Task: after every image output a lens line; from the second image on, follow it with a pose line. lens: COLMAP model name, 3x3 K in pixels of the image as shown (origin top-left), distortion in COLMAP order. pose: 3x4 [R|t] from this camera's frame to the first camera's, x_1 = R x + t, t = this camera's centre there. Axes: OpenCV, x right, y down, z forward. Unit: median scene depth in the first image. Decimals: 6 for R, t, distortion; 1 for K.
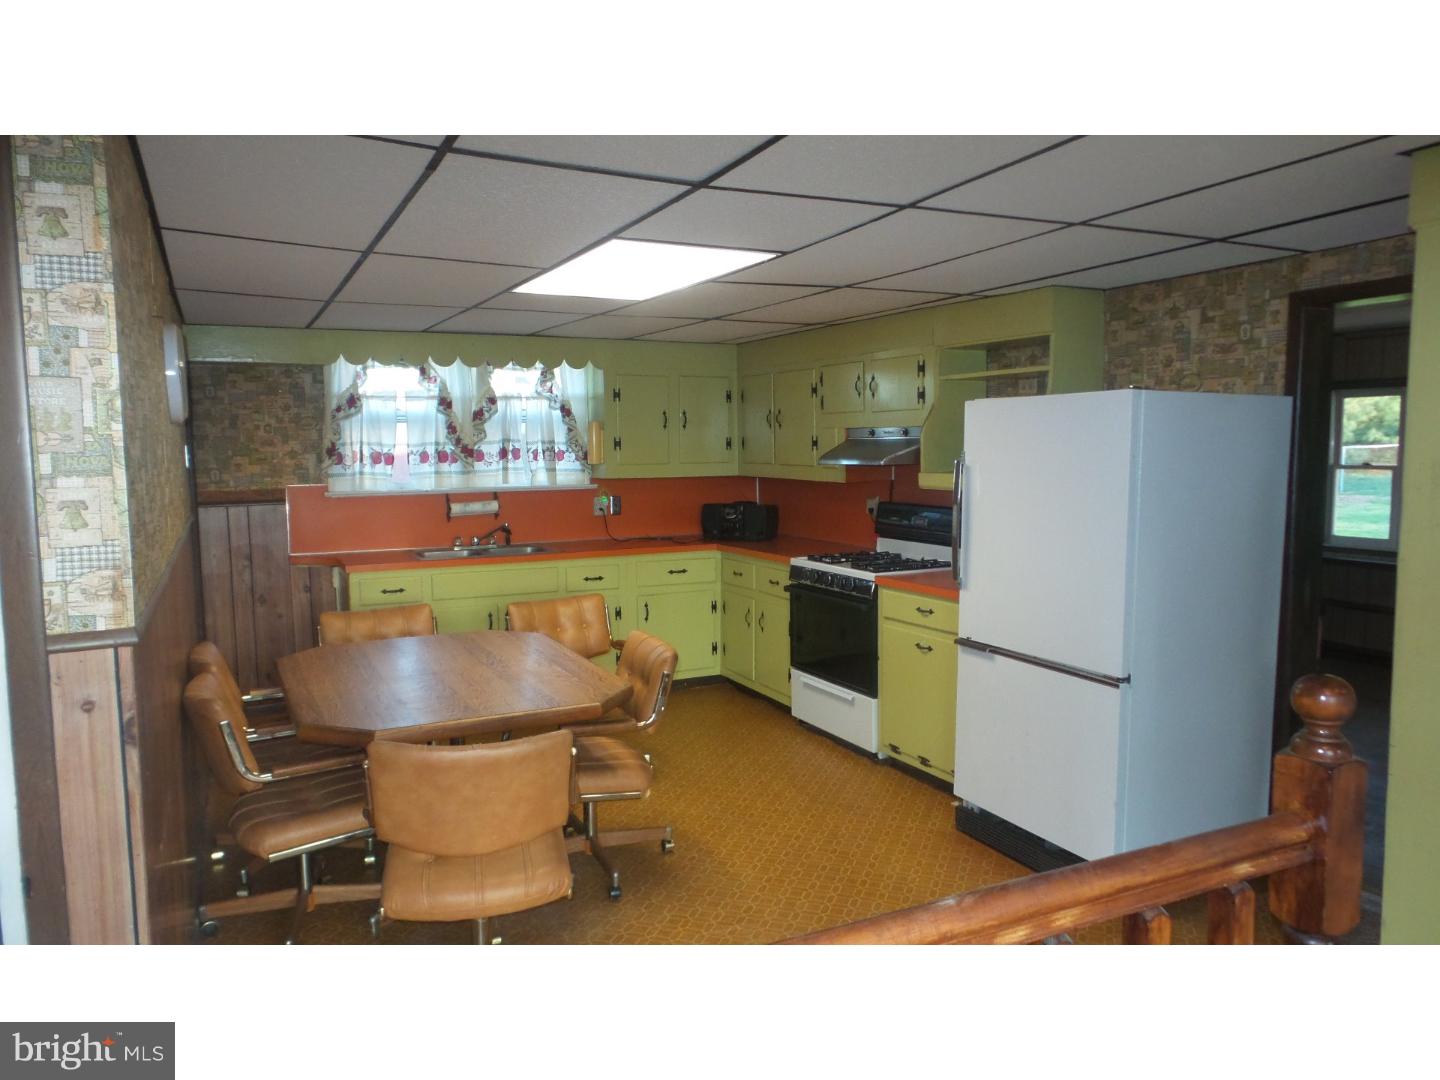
lens RADIAL K [[973.6, 0, 720.5], [0, 973.6, 536.0], [0, 0, 1]] dist [0.000351, 0.002404]
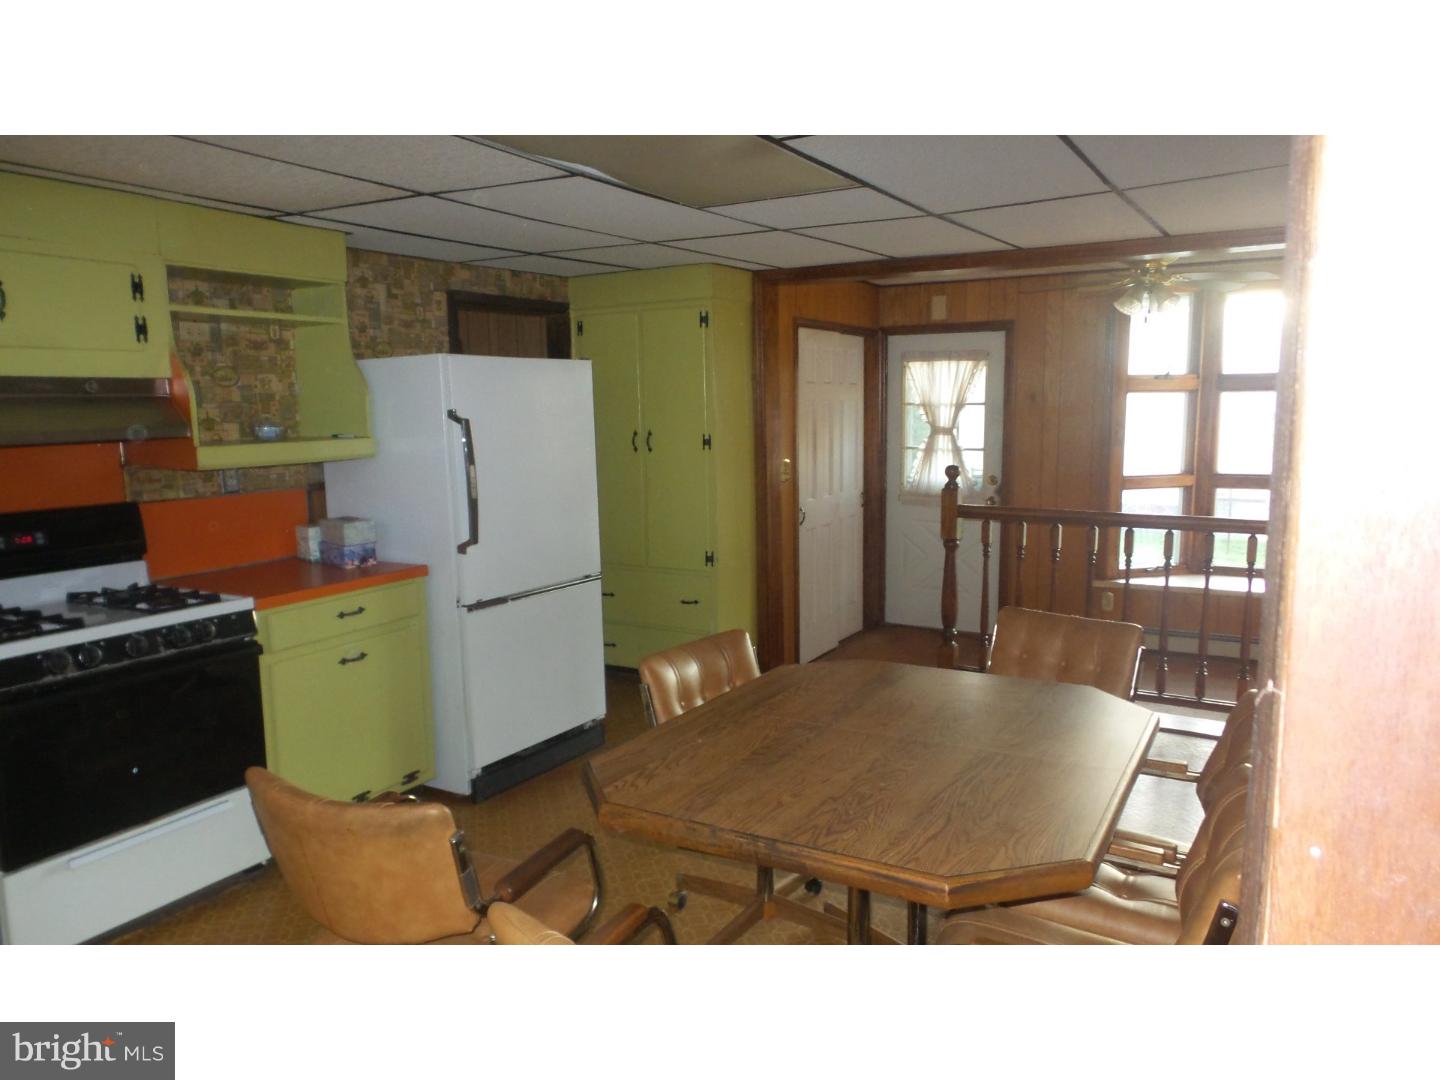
lens RADIAL K [[973.6, 0, 727.9], [0, 973.6, 544.9], [0, 0, 1]] dist [0.000351, 0.002404]
pose [[-0.532914, -0.116211, 0.838151, -0.725004], [0.090738, 0.976964, 0.193151, -0.122566], [-0.841290, 0.178985, -0.510093, 1.327925]]
